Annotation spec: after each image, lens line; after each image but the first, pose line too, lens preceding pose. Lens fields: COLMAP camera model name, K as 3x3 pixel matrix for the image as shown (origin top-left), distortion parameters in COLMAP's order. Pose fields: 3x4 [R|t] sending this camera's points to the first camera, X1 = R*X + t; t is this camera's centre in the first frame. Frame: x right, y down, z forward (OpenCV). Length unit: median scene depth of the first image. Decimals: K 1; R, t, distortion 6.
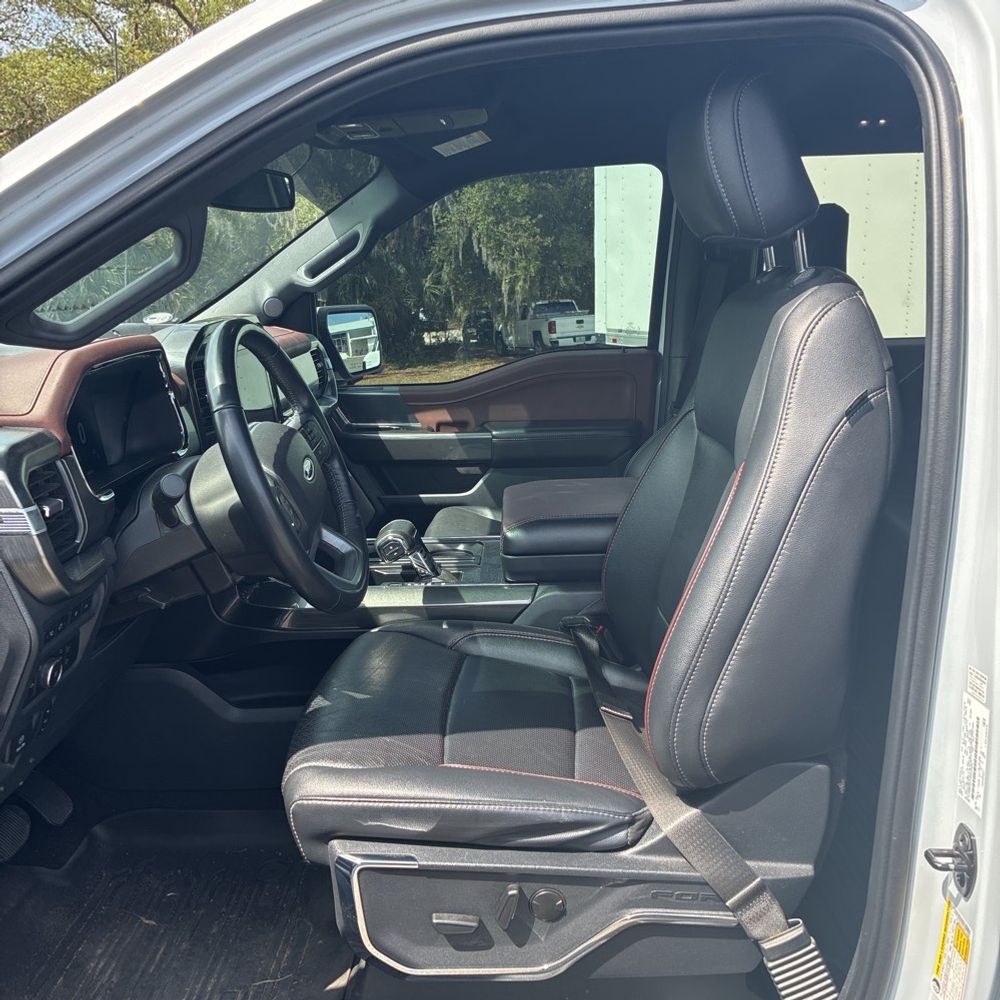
lens RADIAL K [[1027.7, 0, 509.4], [0, 1027.7, 498.5], [0, 0, 1]] dist [0.010296, 0.015292]
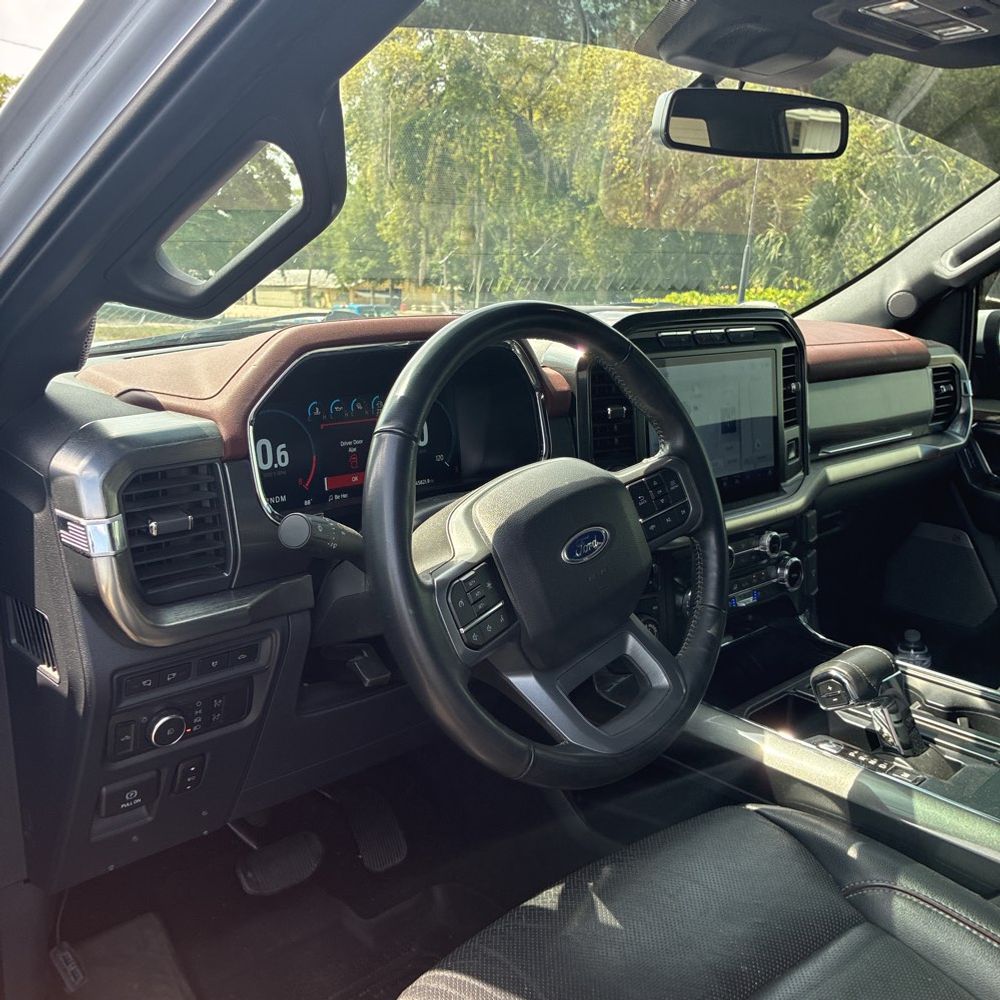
lens RADIAL K [[1024.0, 0, 497.2], [0, 1024.0, 500.1], [0, 0, 1]] dist [0.012407, -0.013730]
pose [[0.695299, 0.206707, -0.688354, 0.150465], [-0.202496, 0.975291, 0.088333, -0.078345], [0.689605, 0.077971, 0.719976, 0.398634]]
